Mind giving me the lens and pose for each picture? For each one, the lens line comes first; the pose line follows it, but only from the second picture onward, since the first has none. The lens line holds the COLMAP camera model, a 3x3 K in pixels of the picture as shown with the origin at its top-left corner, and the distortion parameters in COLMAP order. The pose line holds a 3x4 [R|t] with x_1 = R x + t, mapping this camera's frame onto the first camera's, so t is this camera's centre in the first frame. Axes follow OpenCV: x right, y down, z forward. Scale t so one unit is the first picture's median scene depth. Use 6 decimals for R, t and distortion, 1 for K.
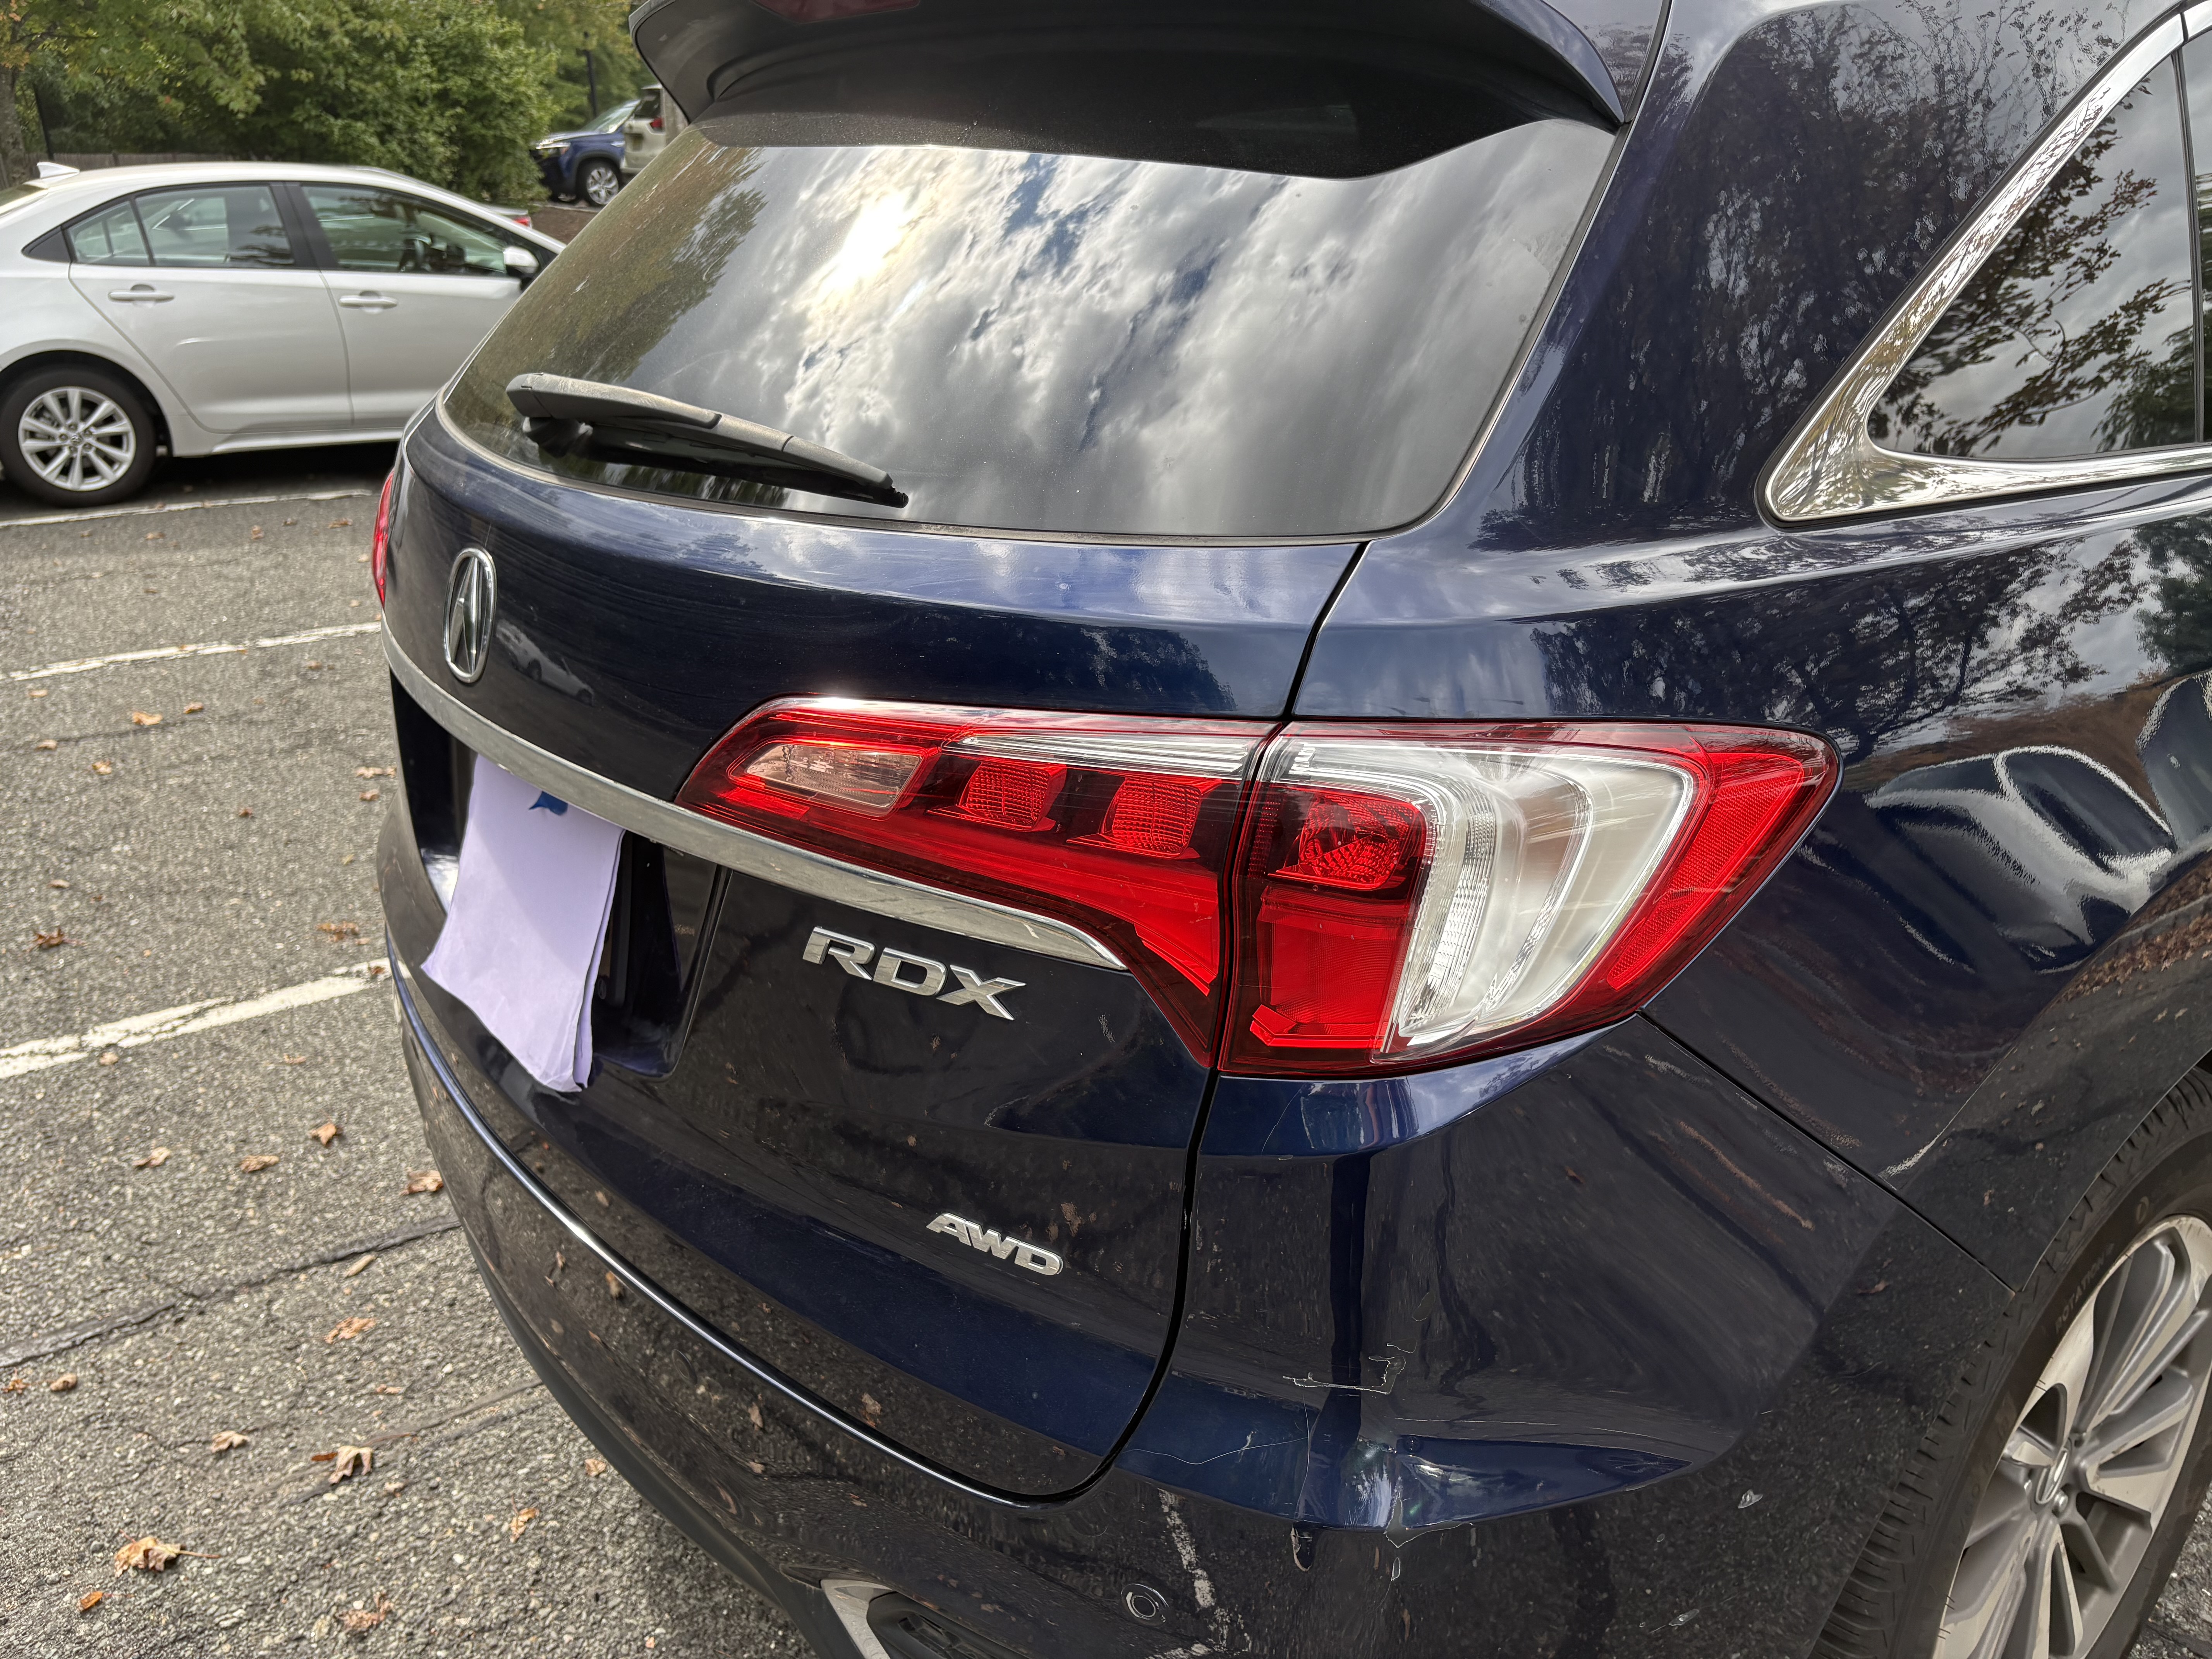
lens RADIAL K [[1709.1, 0, 1068.9], [0, 1709.1, 830.2], [0, 0, 1]] dist [0.074611, -0.085096]
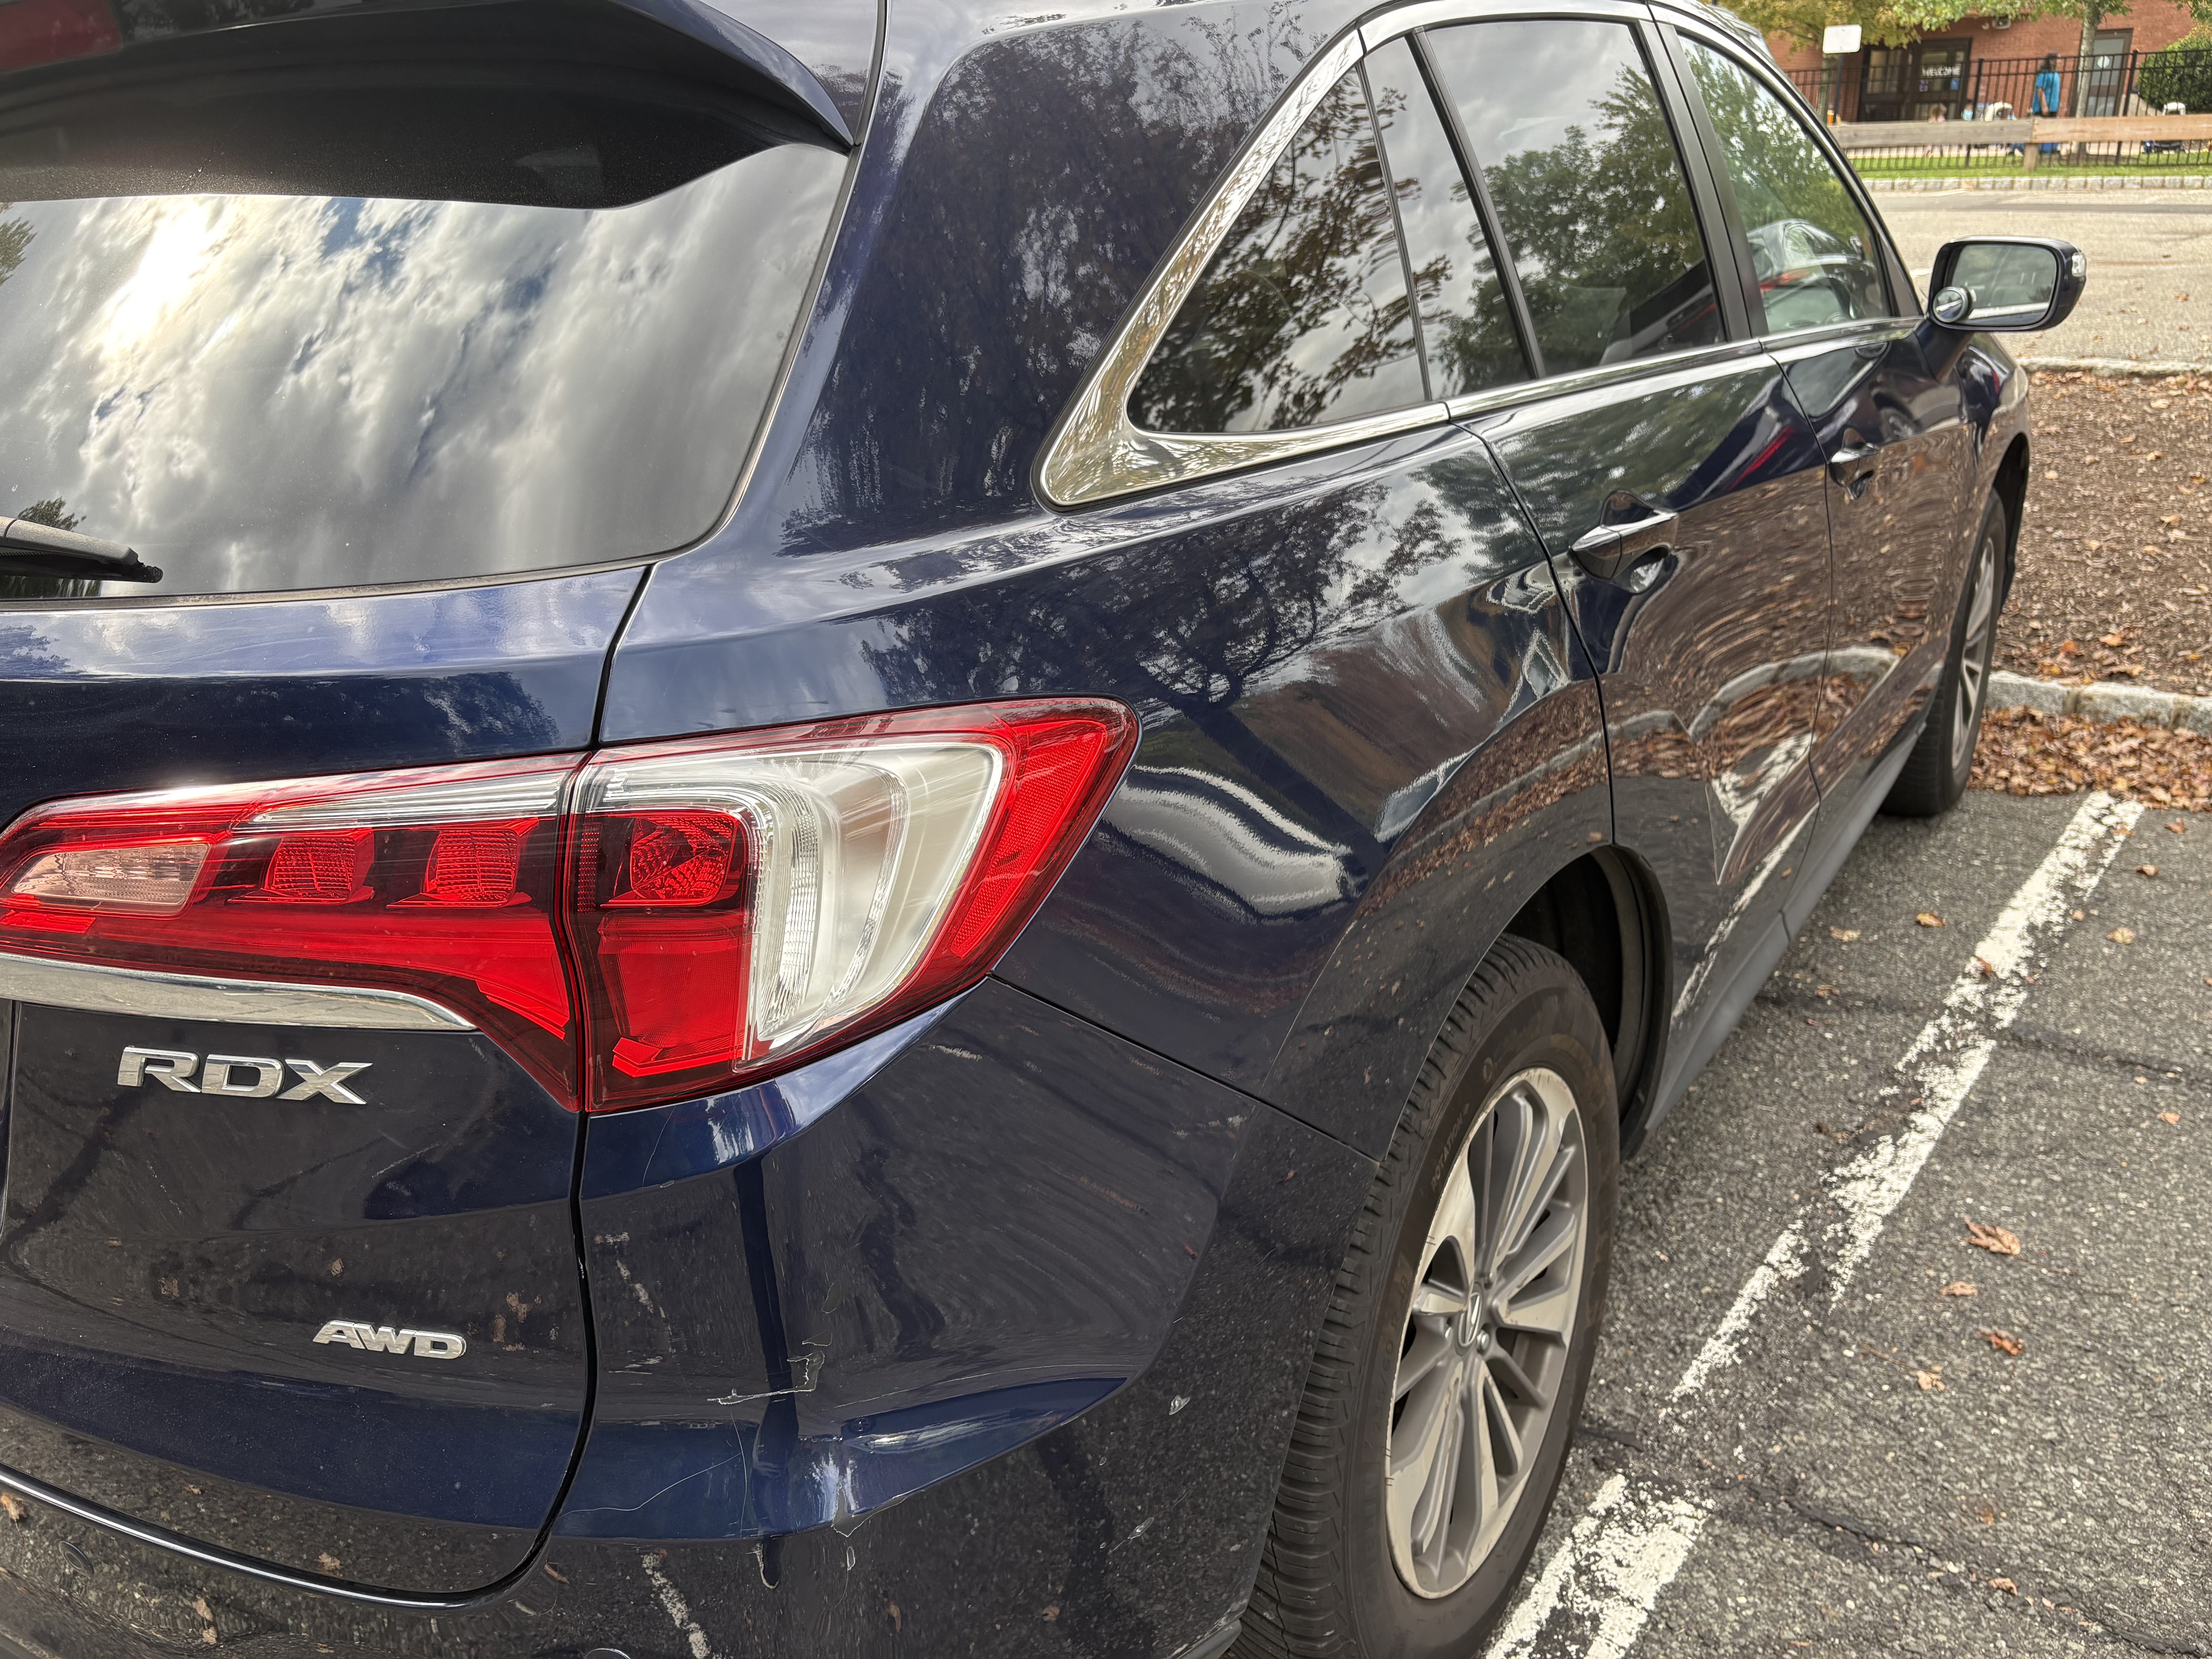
lens RADIAL K [[1722.9, 0, 1117.4], [0, 1722.9, 832.3], [0, 0, 1]] dist [0.051200, -0.070940]
pose [[0.945424, -0.153249, 0.287556, 0.078937], [0.158287, 0.987376, 0.005795, 0.017079], [-0.284814, 0.040038, 0.957746, -0.030186]]
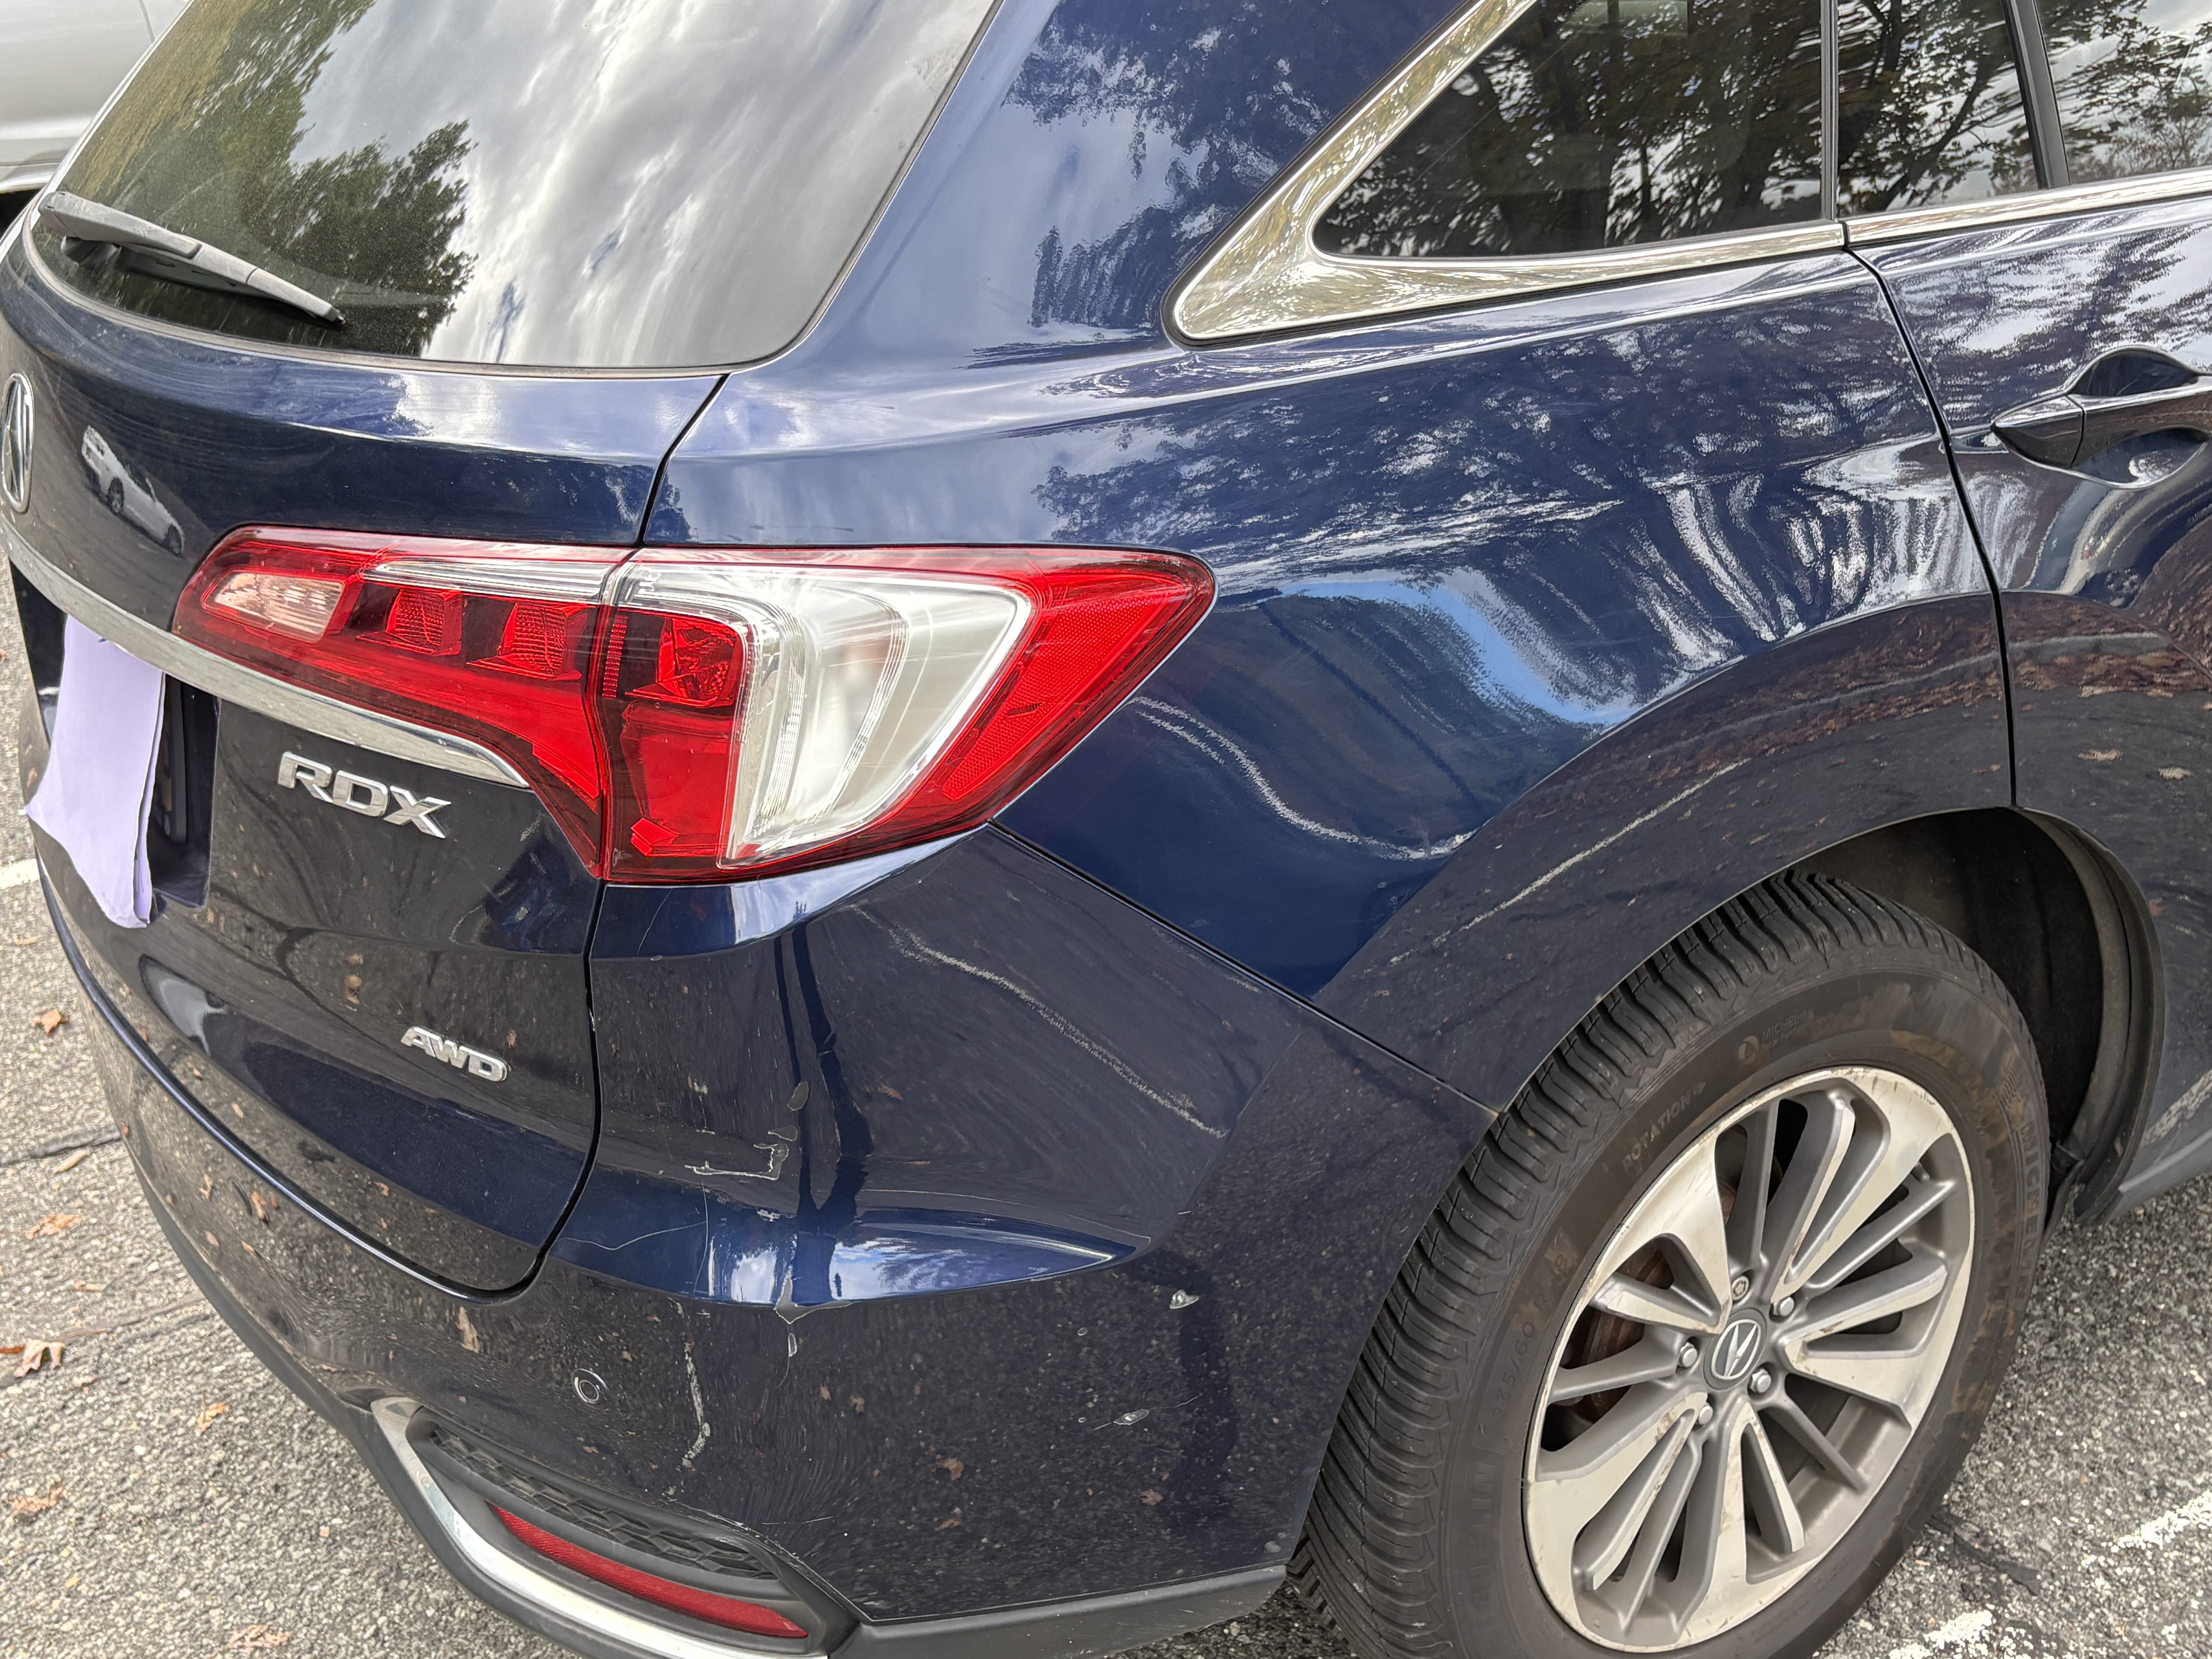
lens RADIAL K [[2416.7, 0, 1057.5], [0, 2416.7, 837.9], [0, 0, 1]] dist [-0.005434, 0.065945]
pose [[0.996552, -0.002837, -0.082922, 0.340124], [0.008286, 0.997822, 0.065441, 0.013212], [0.082556, -0.065903, 0.994405, -0.318796]]
